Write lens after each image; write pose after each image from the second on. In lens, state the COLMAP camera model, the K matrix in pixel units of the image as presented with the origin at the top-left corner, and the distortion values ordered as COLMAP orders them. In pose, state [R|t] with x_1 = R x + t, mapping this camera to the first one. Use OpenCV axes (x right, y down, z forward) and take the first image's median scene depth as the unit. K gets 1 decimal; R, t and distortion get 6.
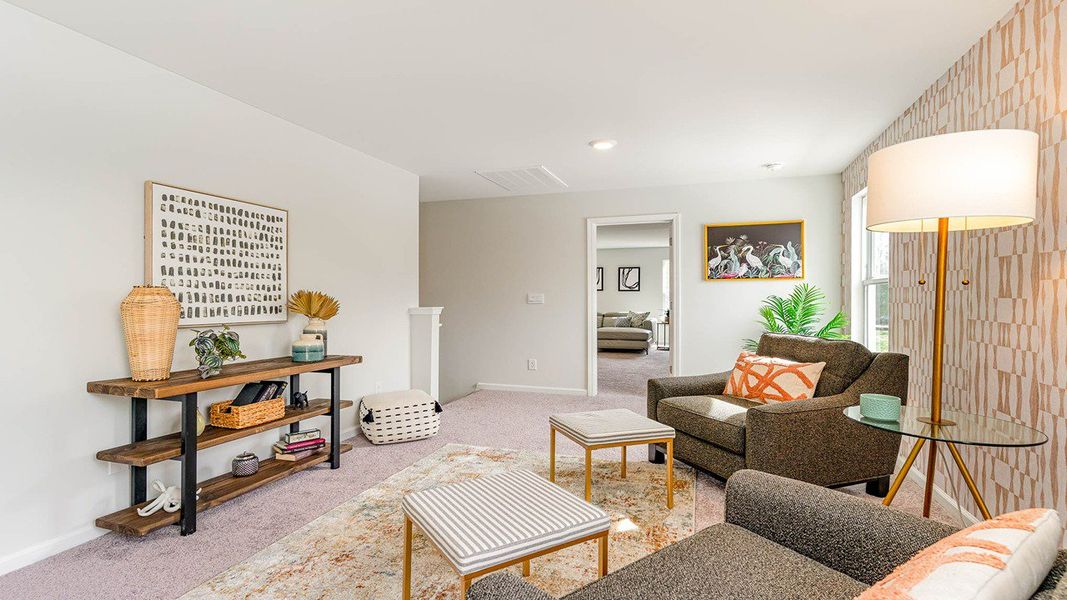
lens RADIAL K [[508.6, 0, 533.5], [0, 508.6, 300.0], [0, 0, 1]] dist [0.001934, -0.000100]
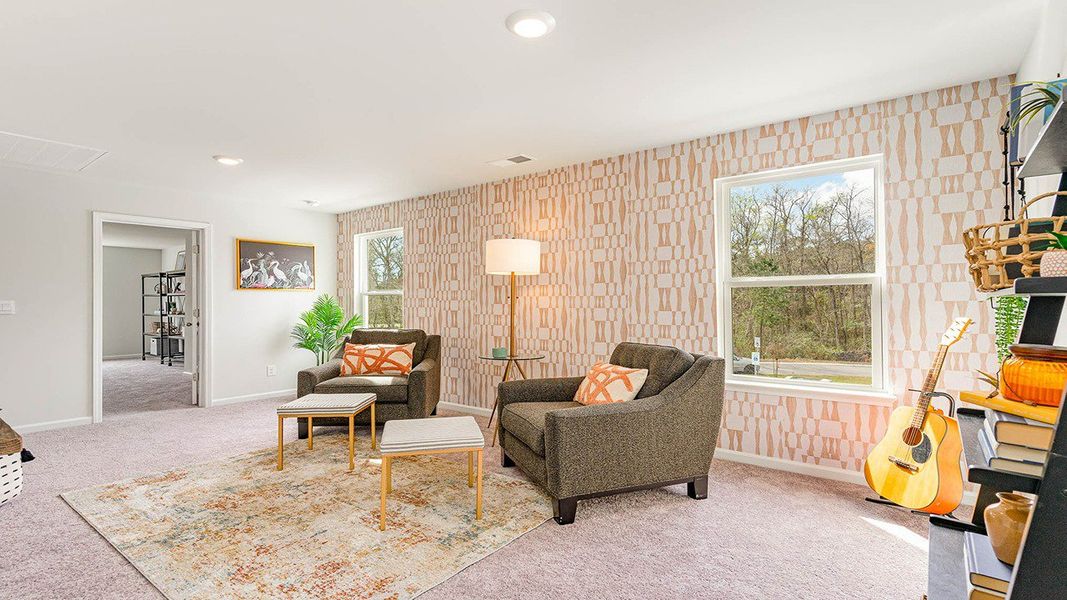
lens RADIAL K [[508.6, 0, 533.5], [0, 508.6, 300.0], [0, 0, 1]] dist [0.001934, -0.000100]
pose [[0.325867, 0.002420, 0.945413, -0.500572], [0.009614, 0.999937, -0.005873, -0.002947], [-0.945367, 0.011003, 0.325823, 0.043438]]
